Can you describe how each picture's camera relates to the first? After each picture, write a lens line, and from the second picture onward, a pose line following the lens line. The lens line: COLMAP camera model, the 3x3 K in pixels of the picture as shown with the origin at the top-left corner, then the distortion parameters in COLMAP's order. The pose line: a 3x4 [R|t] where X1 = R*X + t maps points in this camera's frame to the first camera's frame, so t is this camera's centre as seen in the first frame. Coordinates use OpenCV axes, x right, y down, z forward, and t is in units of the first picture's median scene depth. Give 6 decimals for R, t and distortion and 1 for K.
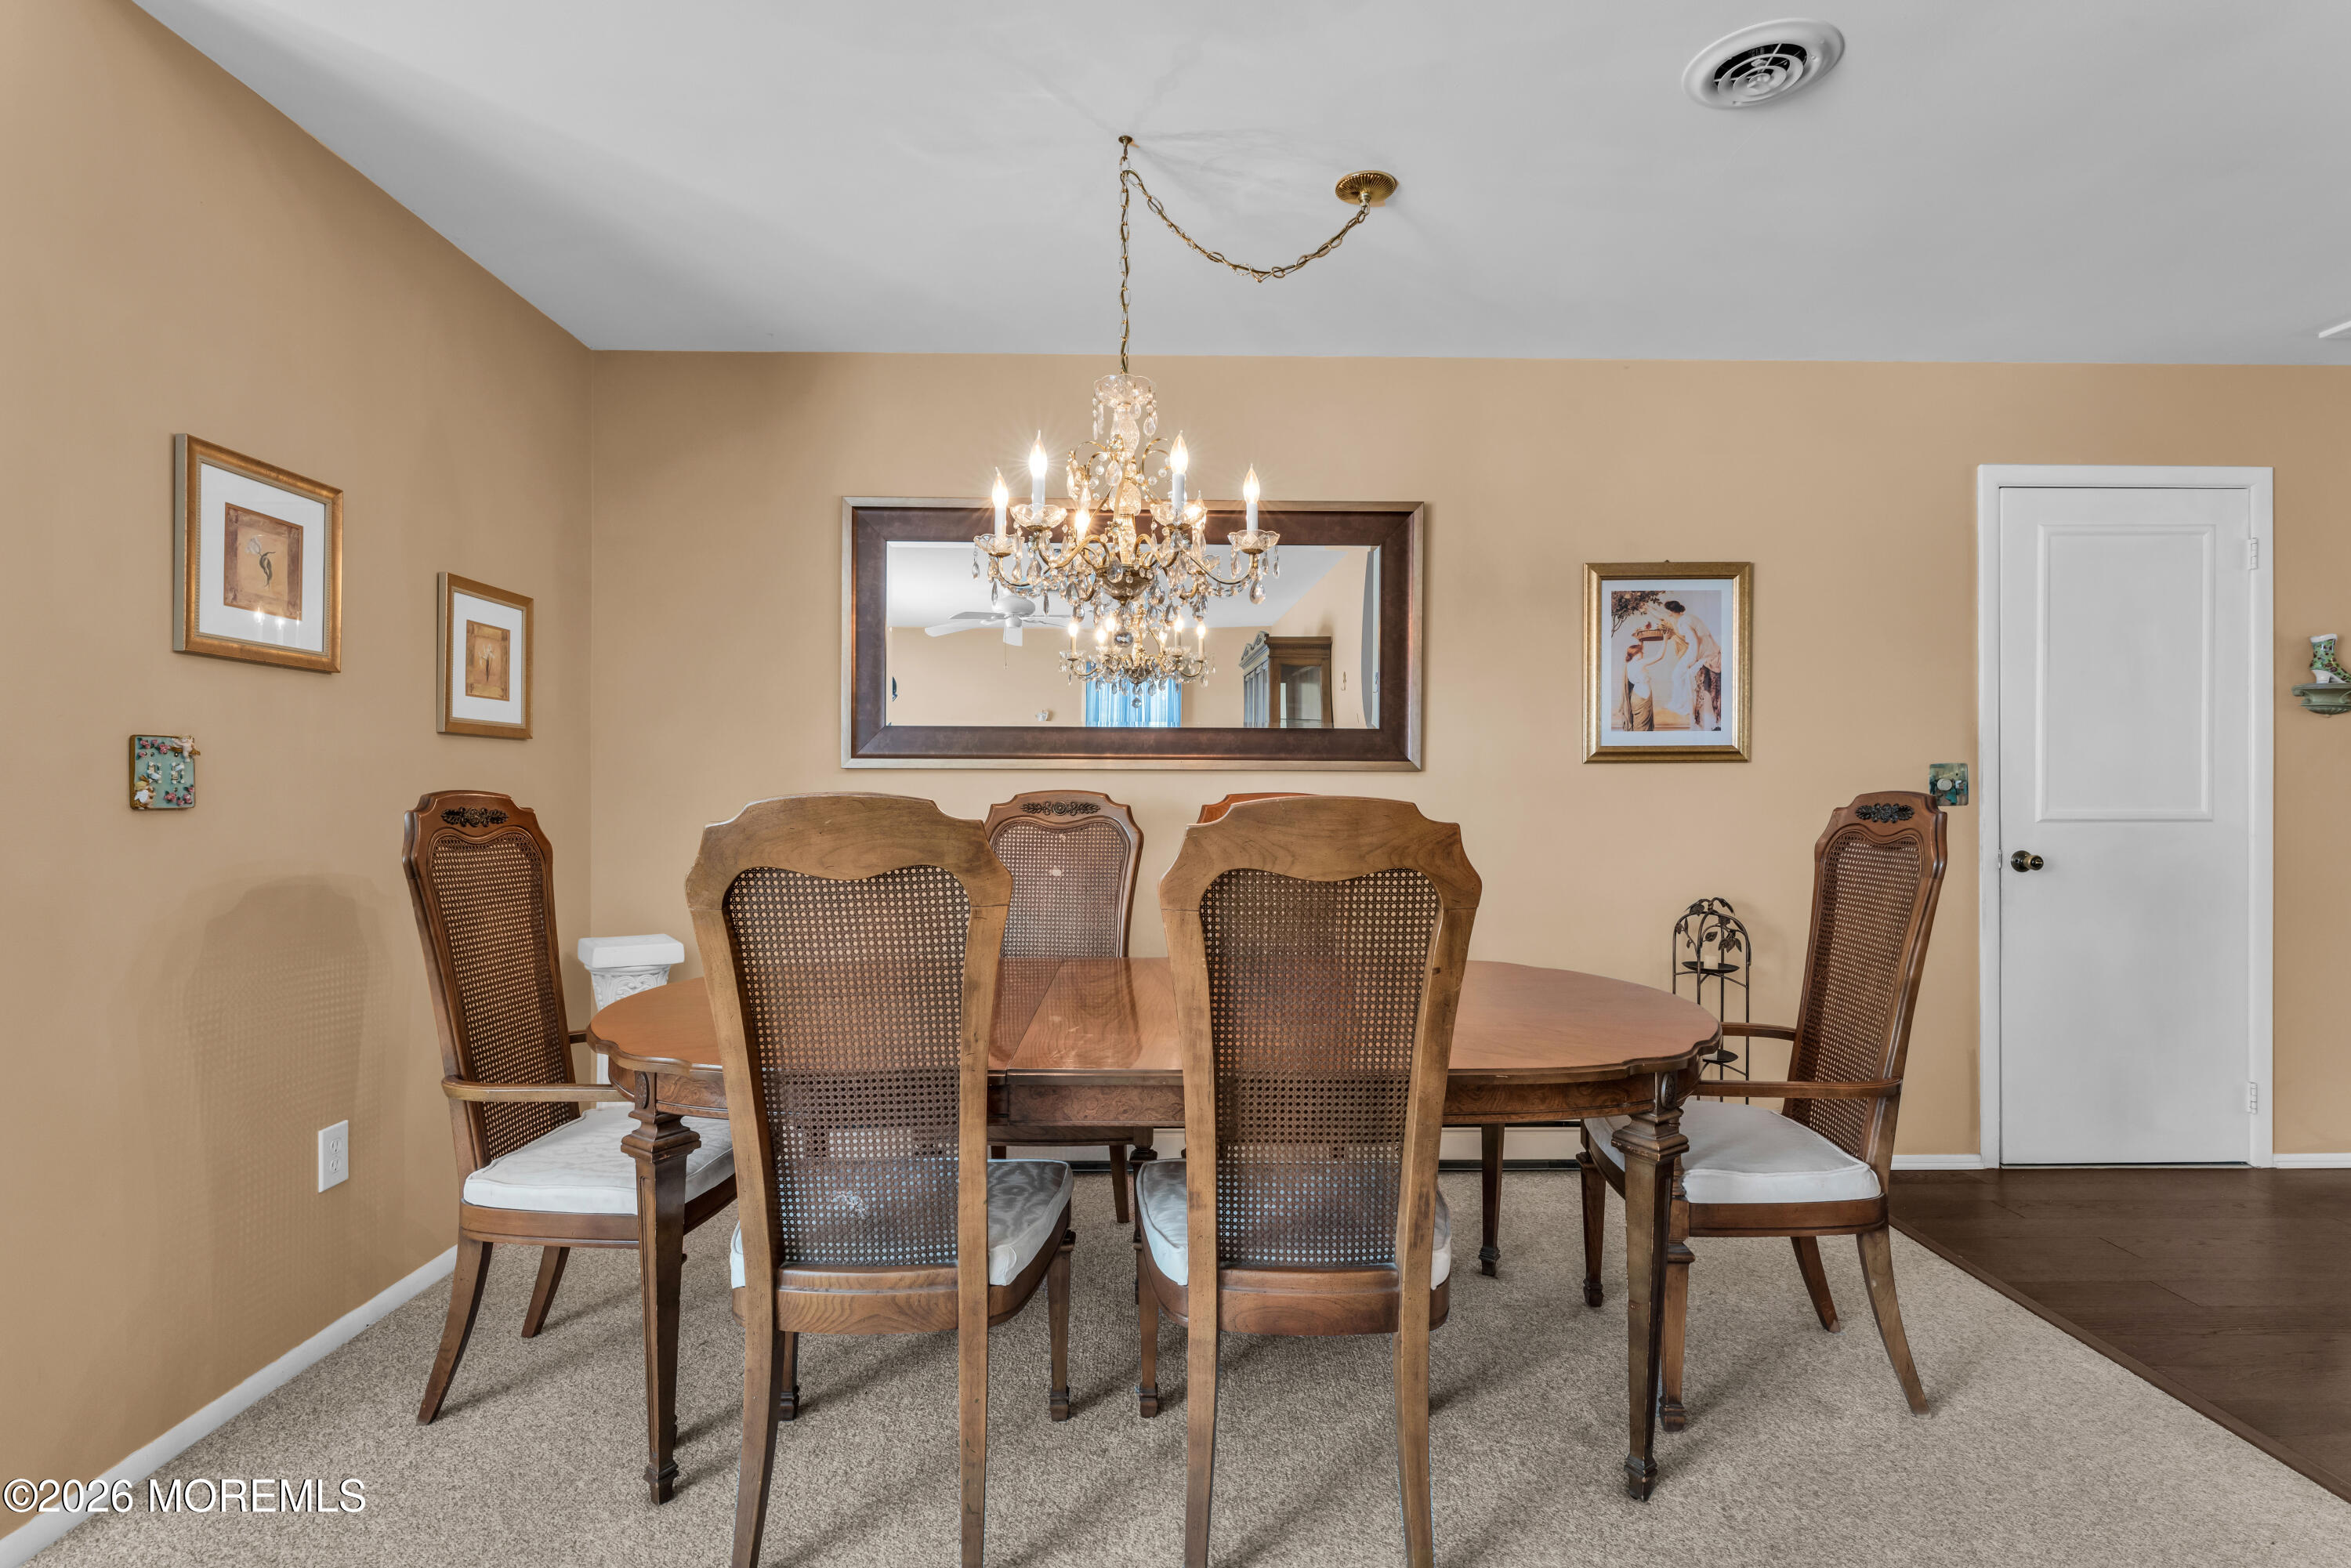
lens RADIAL K [[1149.8, 0, 1175.5], [0, 1149.8, 784.0], [0, 0, 1]] dist [0.000369, -0.000434]
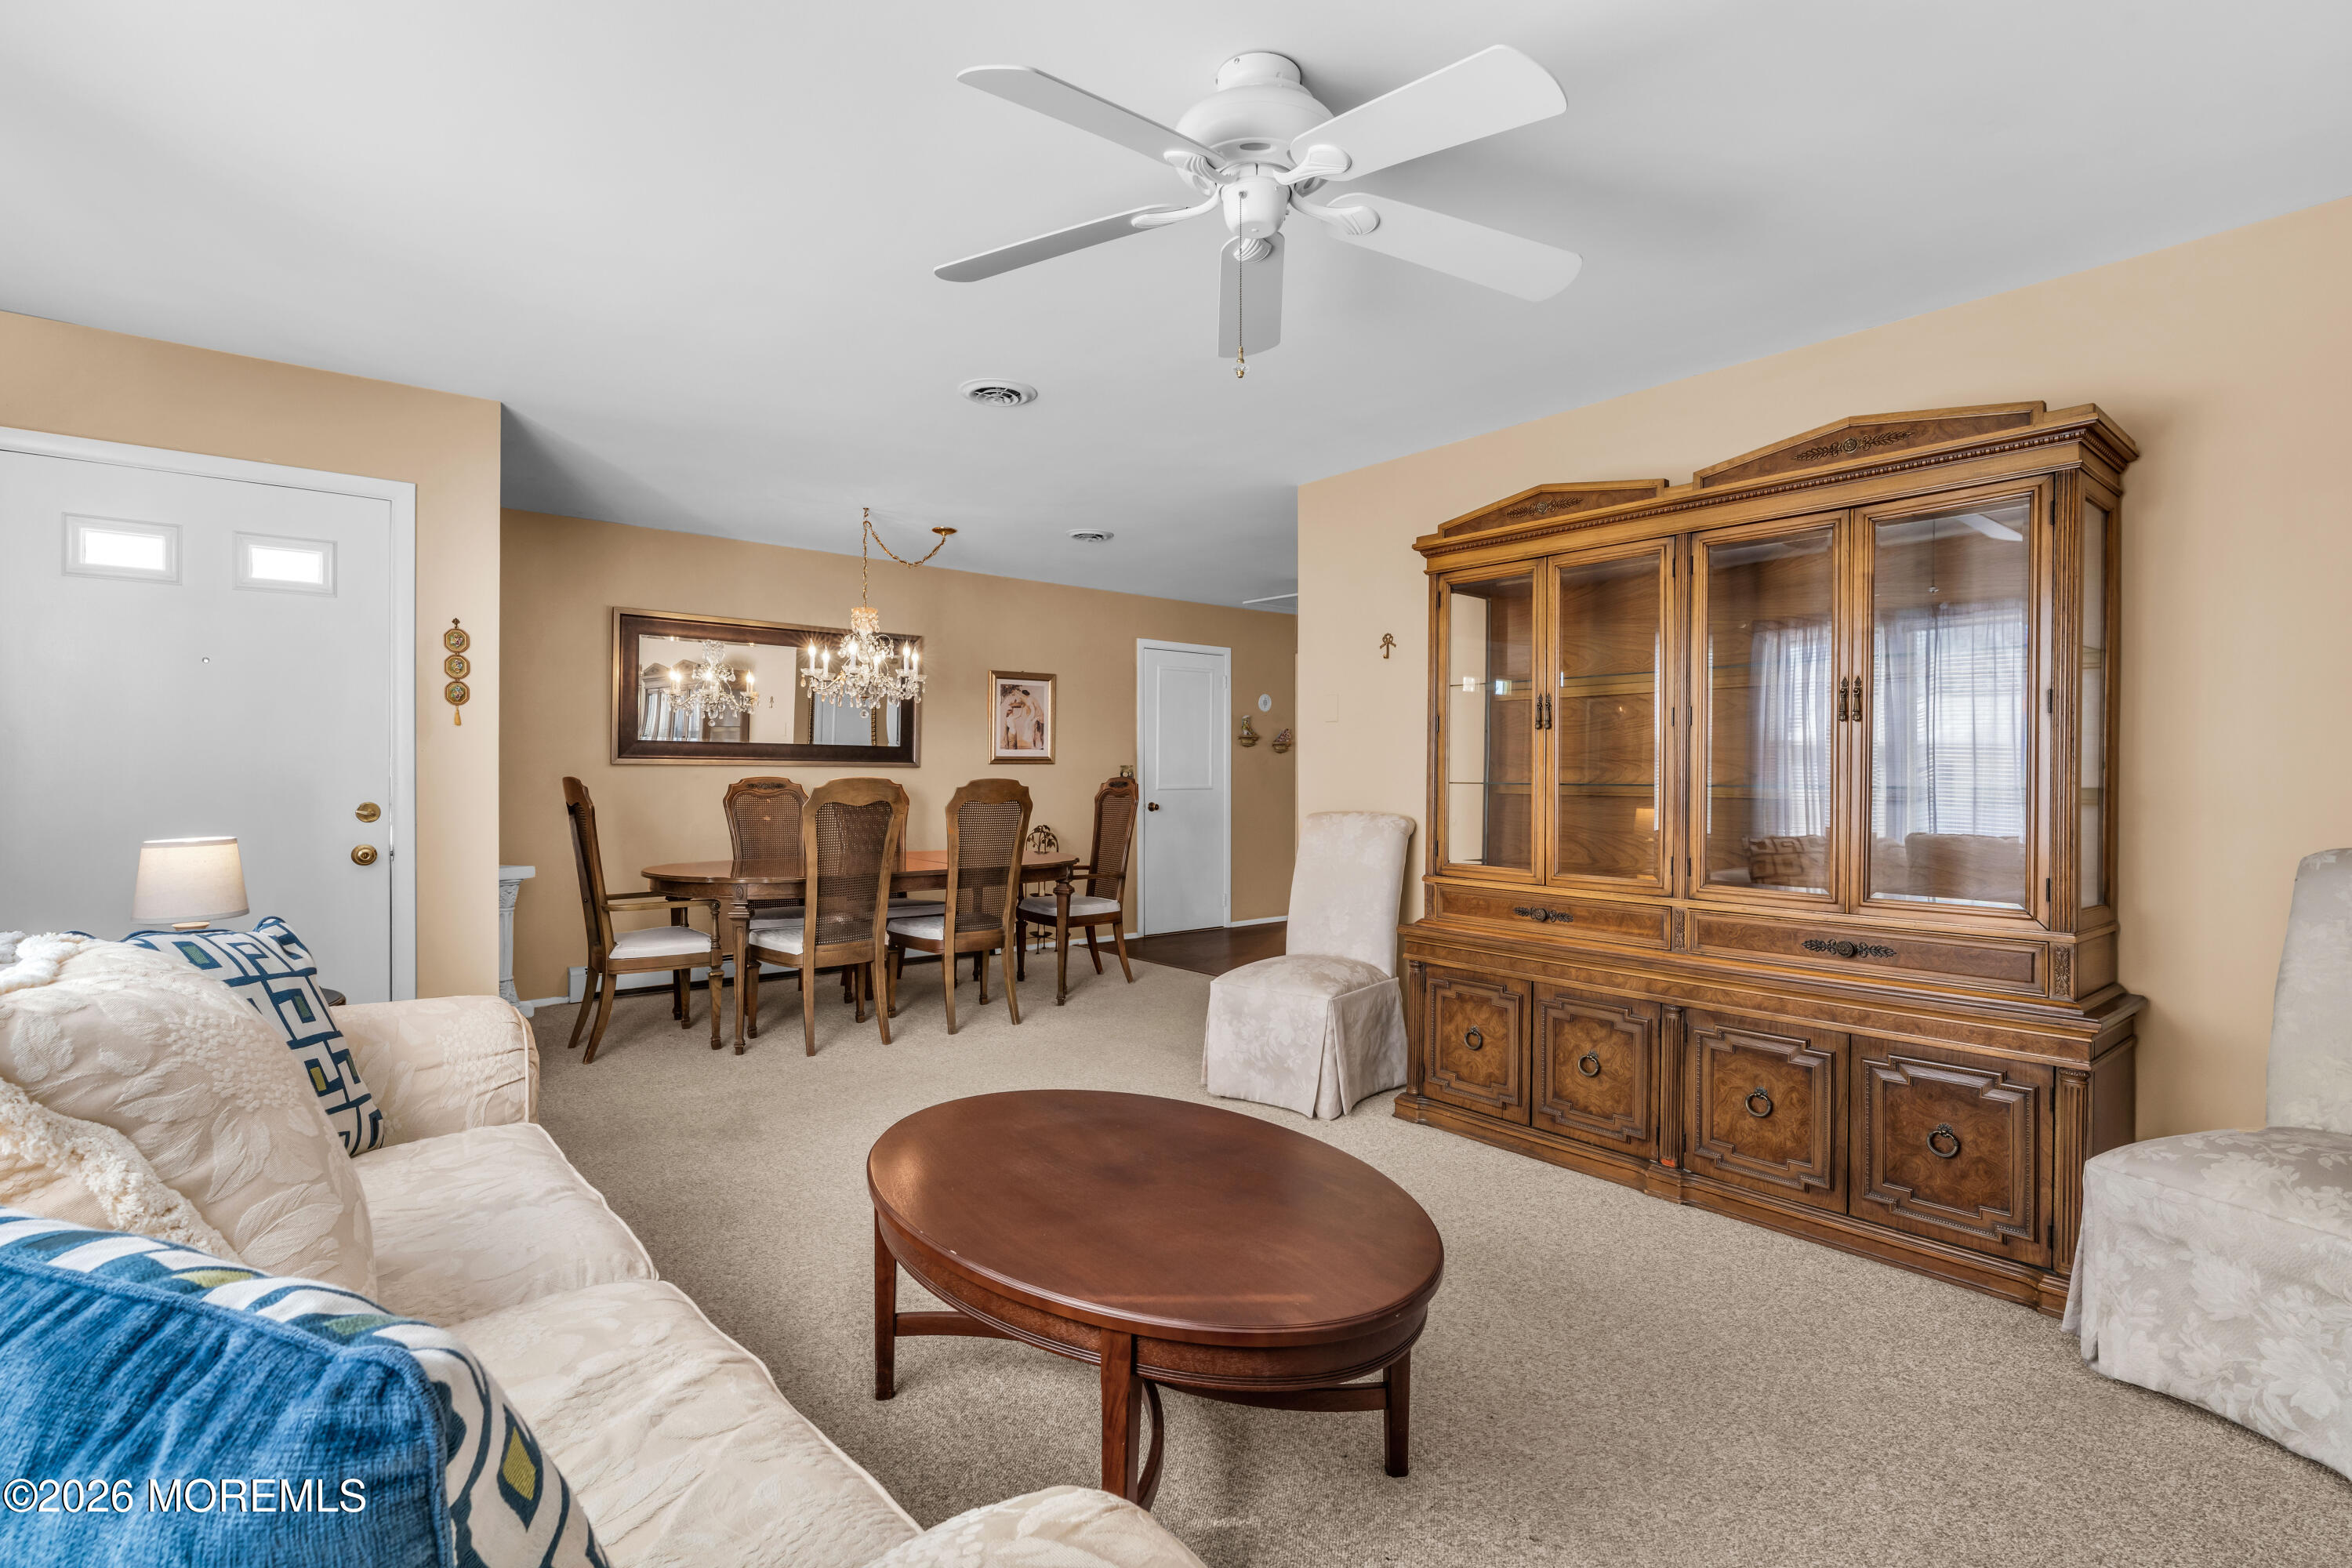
lens RADIAL K [[1150.3, 0, 1176.0], [0, 1150.3, 784.0], [0, 0, 1]] dist [0.000369, -0.000434]
pose [[0.779420, -0.004596, 0.626485, -0.773898], [-0.002192, 0.999947, 0.010062, -0.003760], [-0.626498, -0.009215, 0.779369, -0.956937]]
